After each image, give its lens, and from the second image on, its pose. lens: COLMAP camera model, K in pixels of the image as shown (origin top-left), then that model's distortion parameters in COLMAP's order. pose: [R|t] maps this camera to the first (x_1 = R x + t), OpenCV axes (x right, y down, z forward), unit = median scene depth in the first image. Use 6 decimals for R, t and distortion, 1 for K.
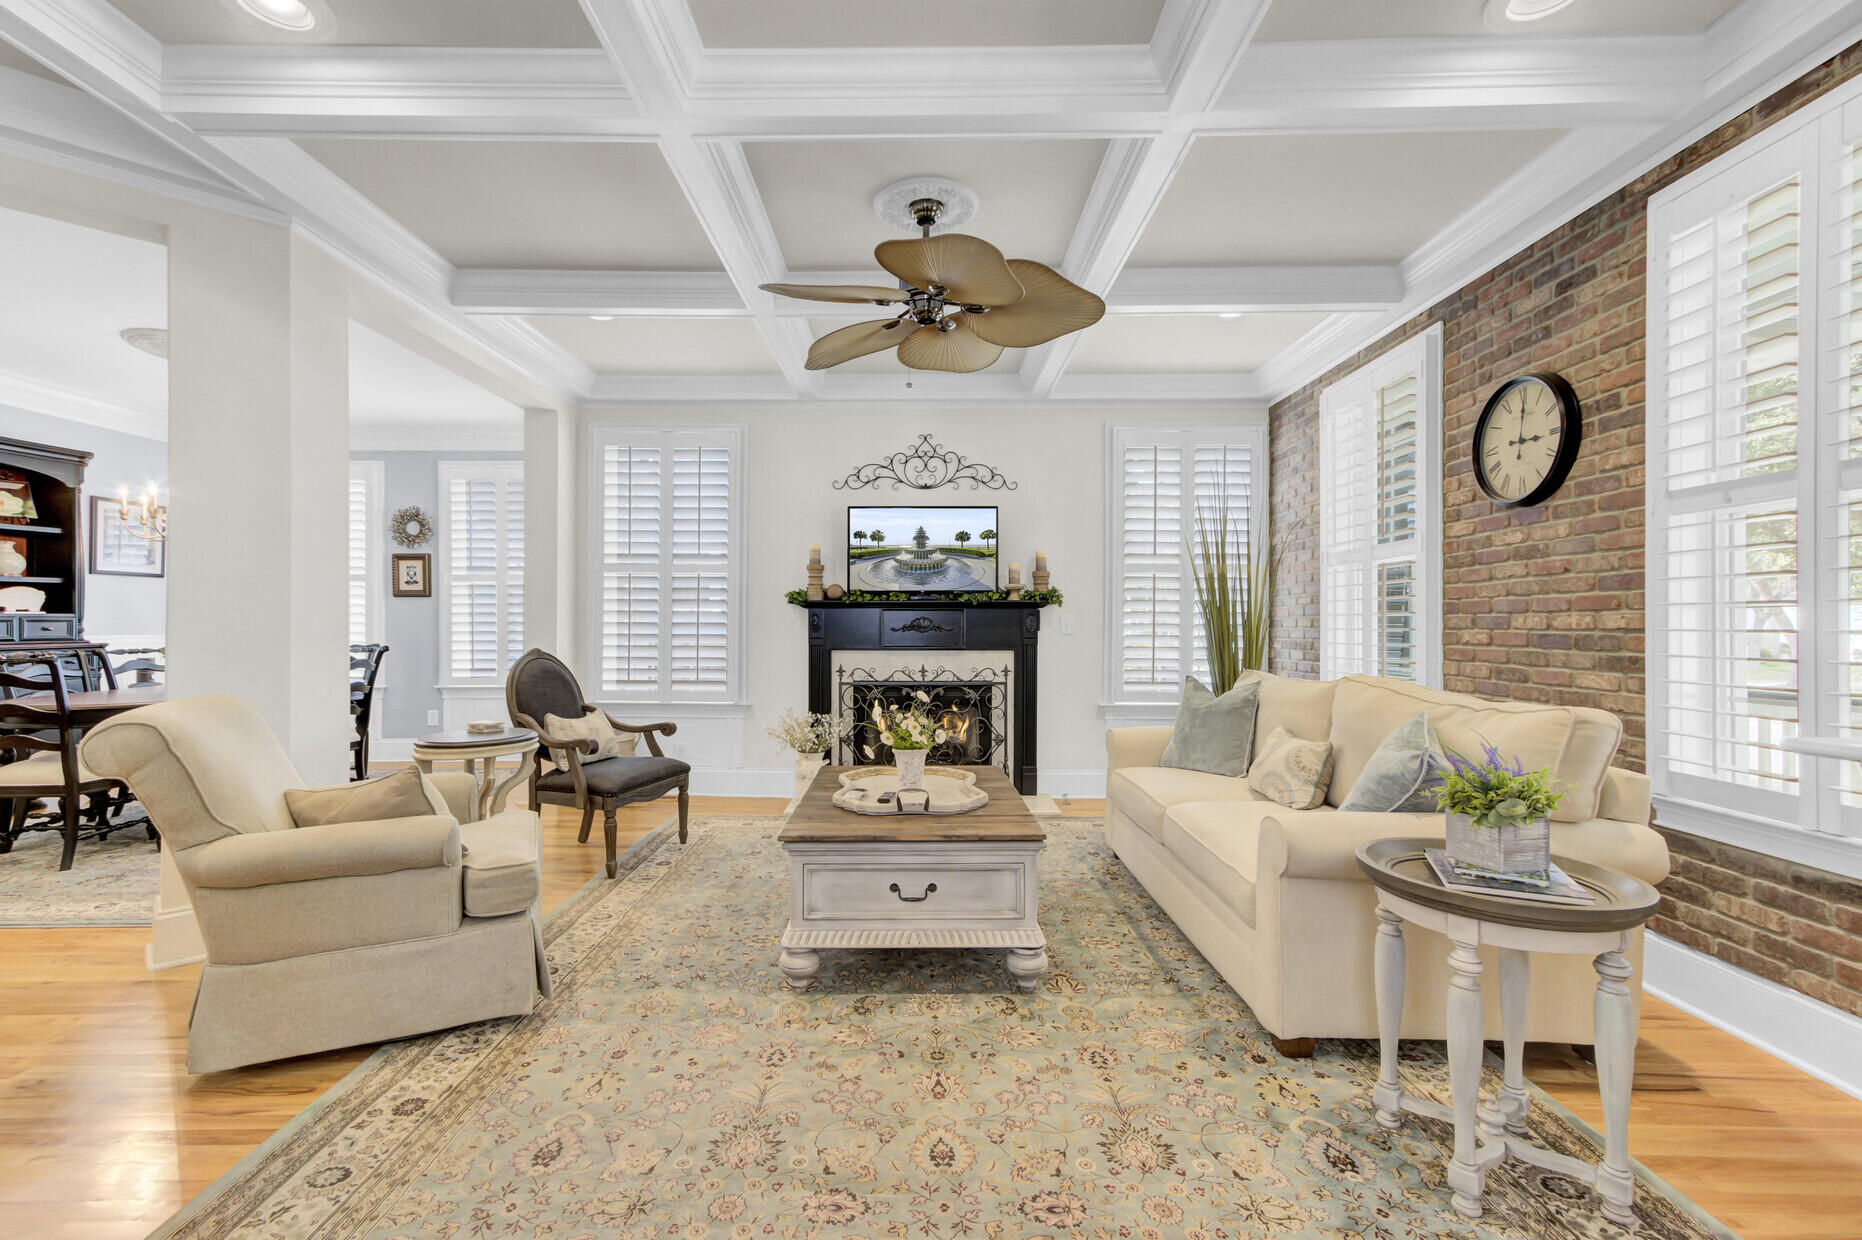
lens RADIAL K [[836.2, 0, 909.9], [0, 836.2, 622.6], [0, 0, 1]] dist [0.015676, 0.004076]
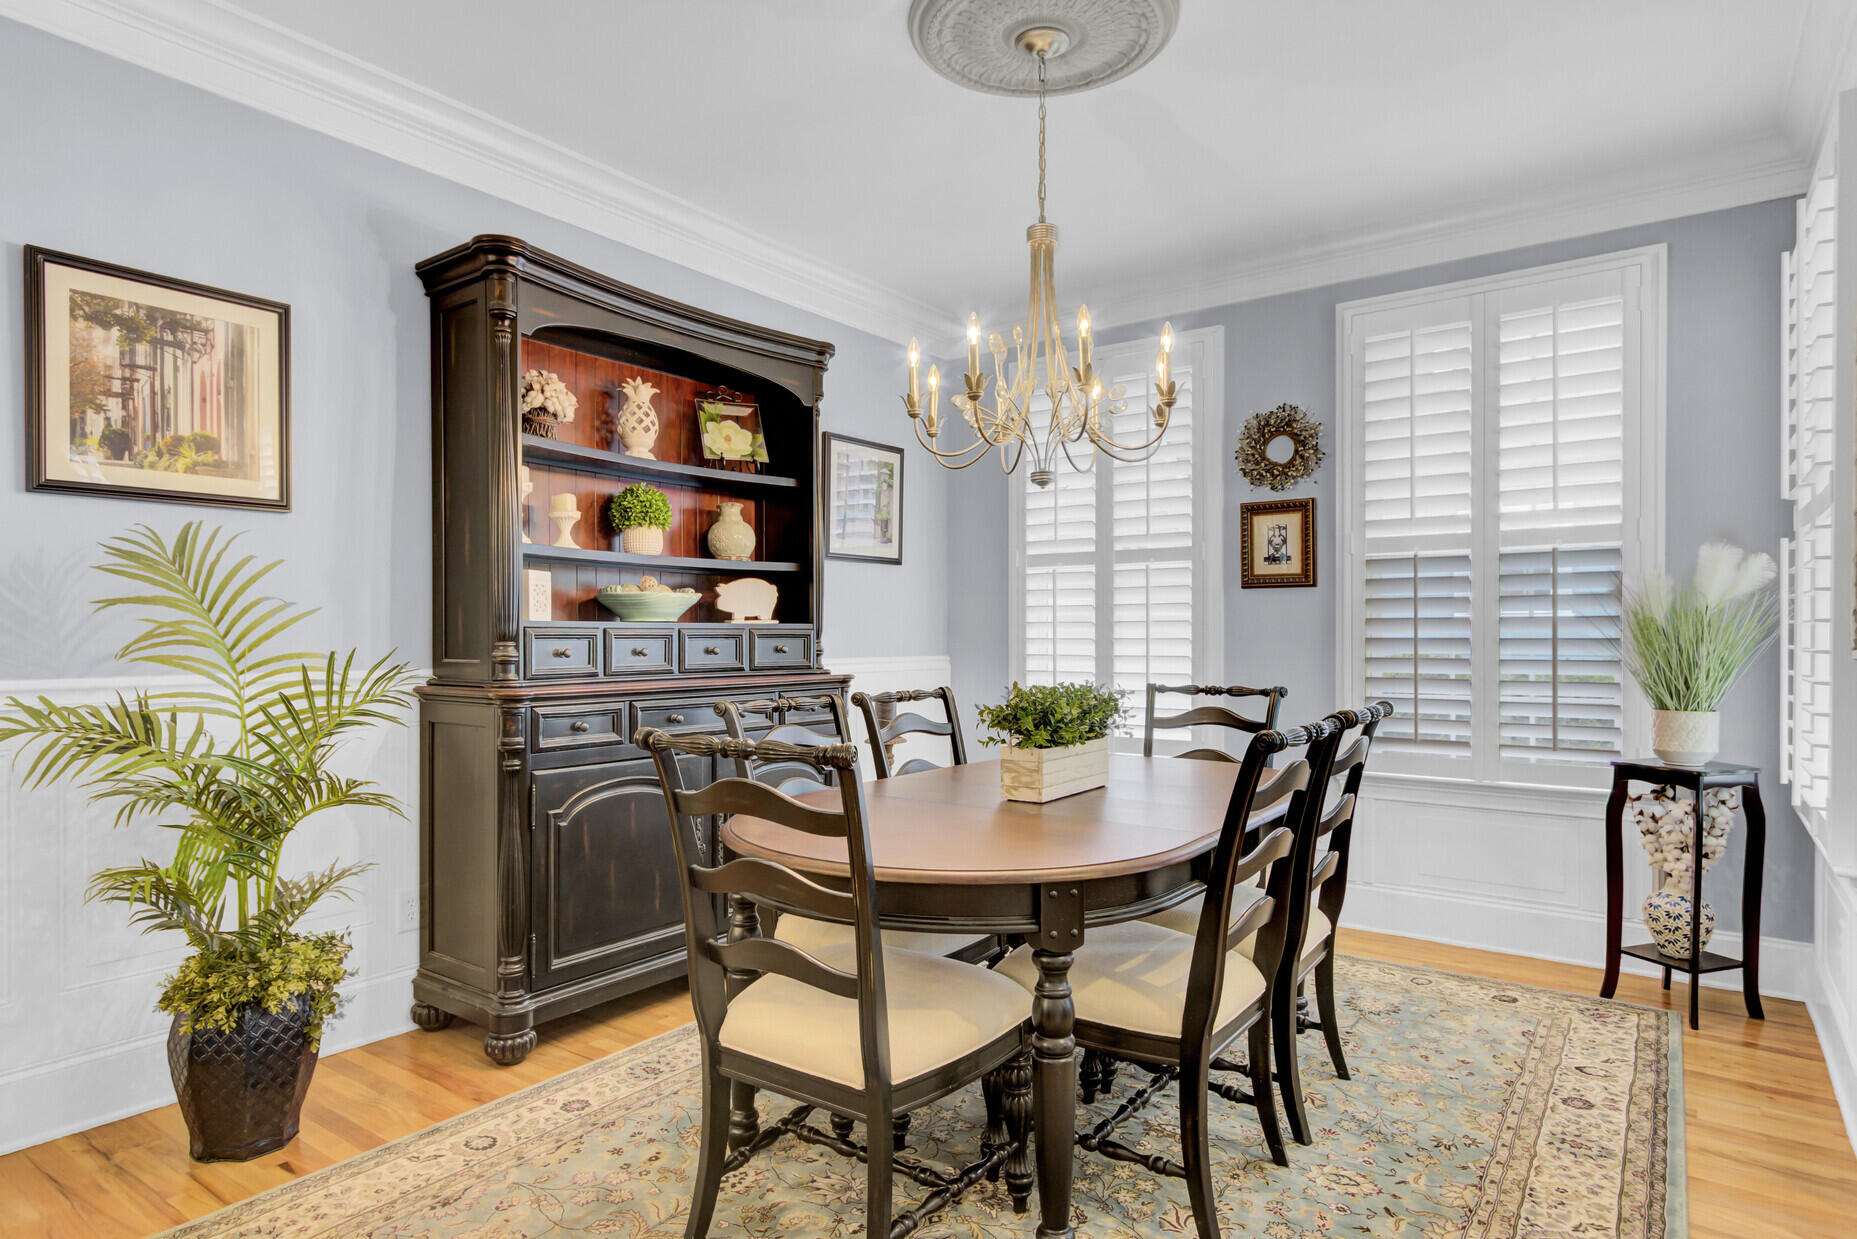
lens RADIAL K [[1030.4, 0, 916.4], [0, 1030.4, 638.6], [0, 0, 1]] dist [0.016248, -0.004153]
pose [[0.814219, 0.004568, -0.580540, -0.526728], [-0.001109, 0.999979, 0.006313, -0.004639], [0.580557, -0.004496, 0.814207, 0.480518]]
